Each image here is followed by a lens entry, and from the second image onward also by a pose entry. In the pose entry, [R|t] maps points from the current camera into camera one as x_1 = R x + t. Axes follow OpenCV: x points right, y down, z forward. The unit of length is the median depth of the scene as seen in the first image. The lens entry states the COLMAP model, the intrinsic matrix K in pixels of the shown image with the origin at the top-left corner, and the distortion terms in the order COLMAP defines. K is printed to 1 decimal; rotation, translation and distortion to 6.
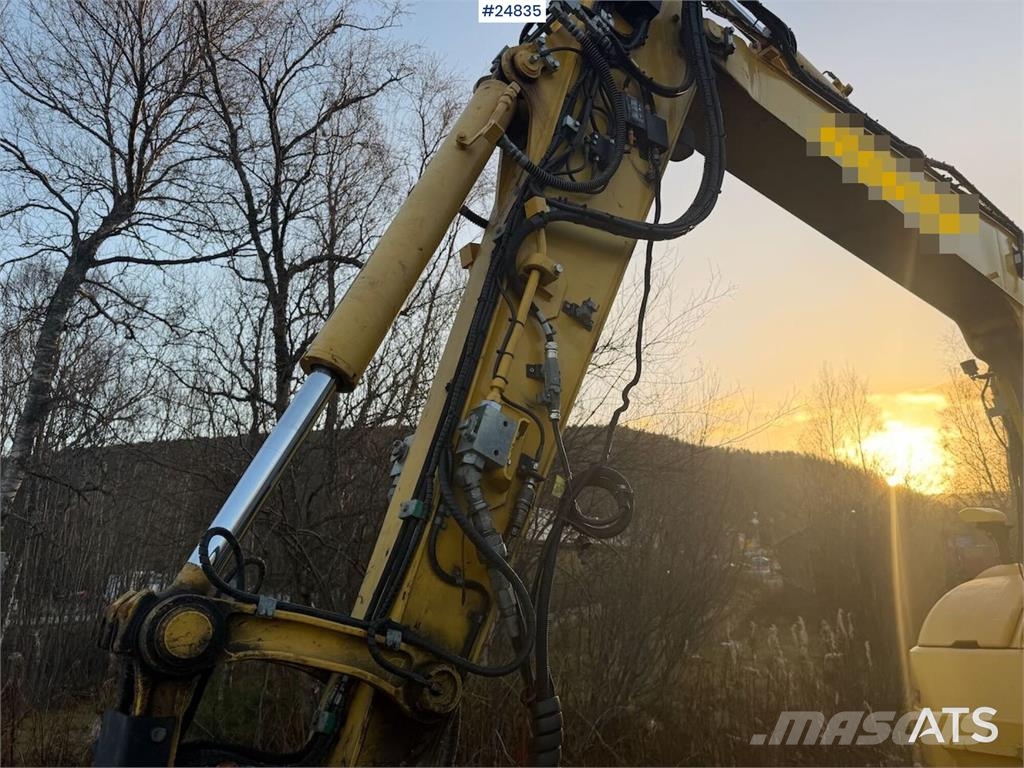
lens RADIAL K [[743.9, 0, 518.0], [0, 743.9, 380.6], [0, 0, 1]] dist [0.027991, -0.029924]
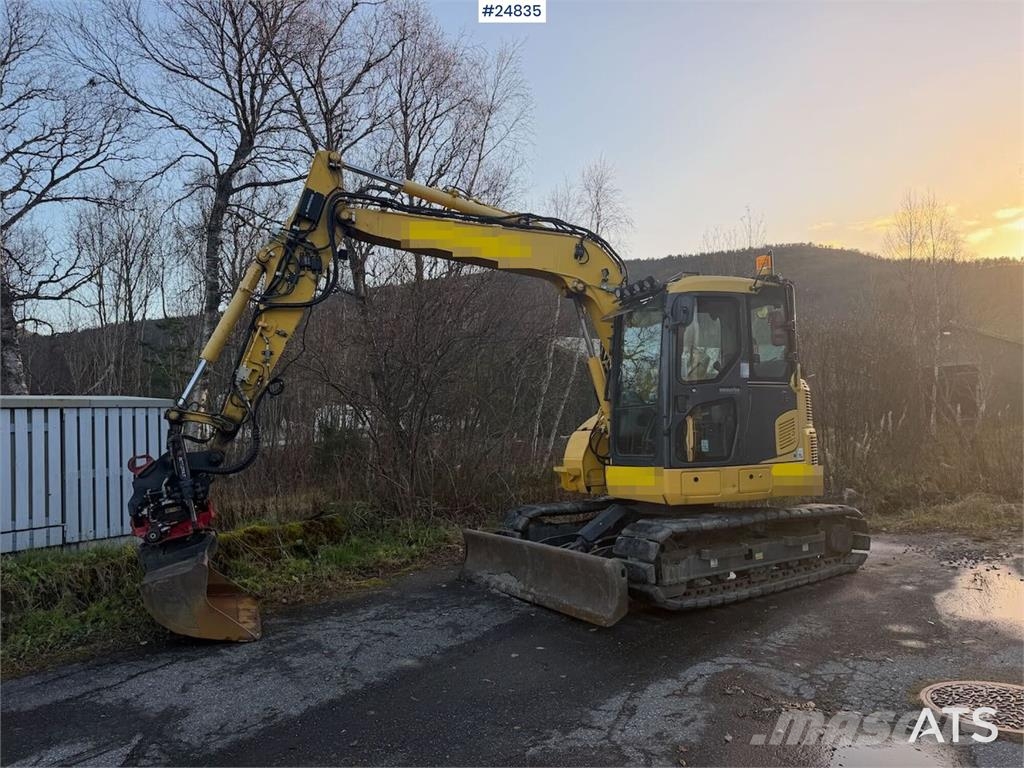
lens RADIAL K [[743.9, 0, 530.8], [0, 743.9, 392.6], [0, 0, 1]] dist [0.027991, -0.029924]
pose [[0.975370, -0.032606, -0.218150, 0.251877], [0.083568, 0.969910, 0.228671, -0.065690], [0.204130, -0.241269, 0.948747, -0.276845]]
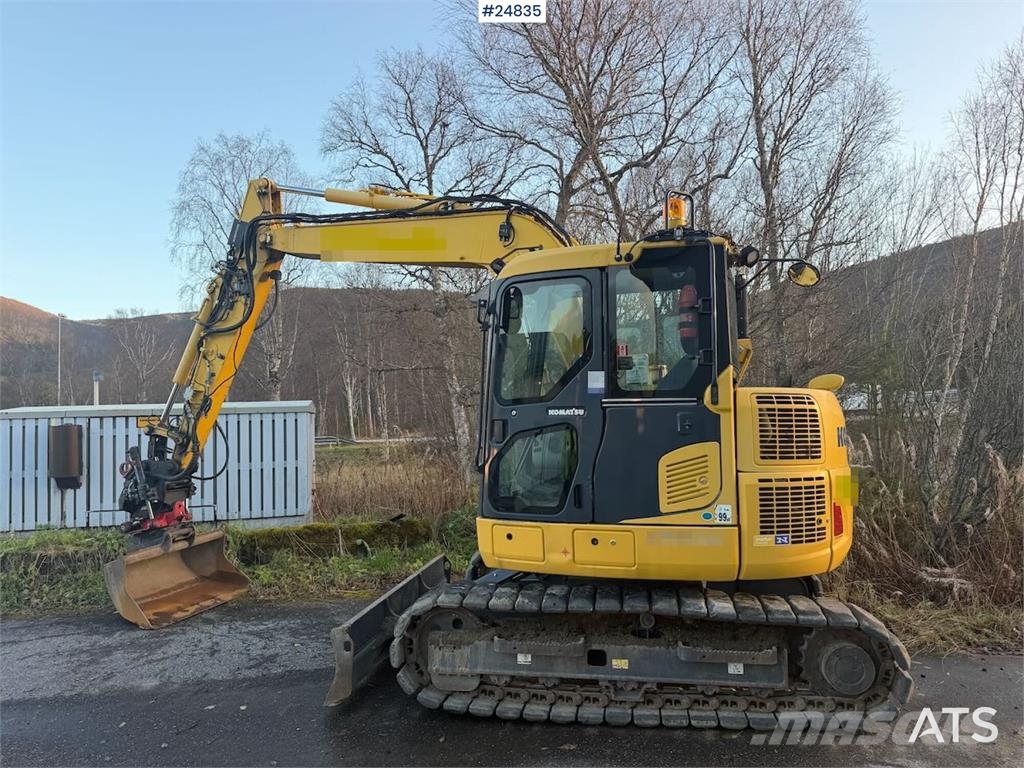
lens RADIAL K [[743.9, 0, 504.9], [0, 743.9, 385.7], [0, 0, 1]] dist [0.027991, -0.029924]
pose [[0.558094, -0.035501, -0.829018, 0.523037], [0.241553, 0.962766, 0.121384, -0.005609], [0.793841, -0.267995, 0.545890, 0.001108]]
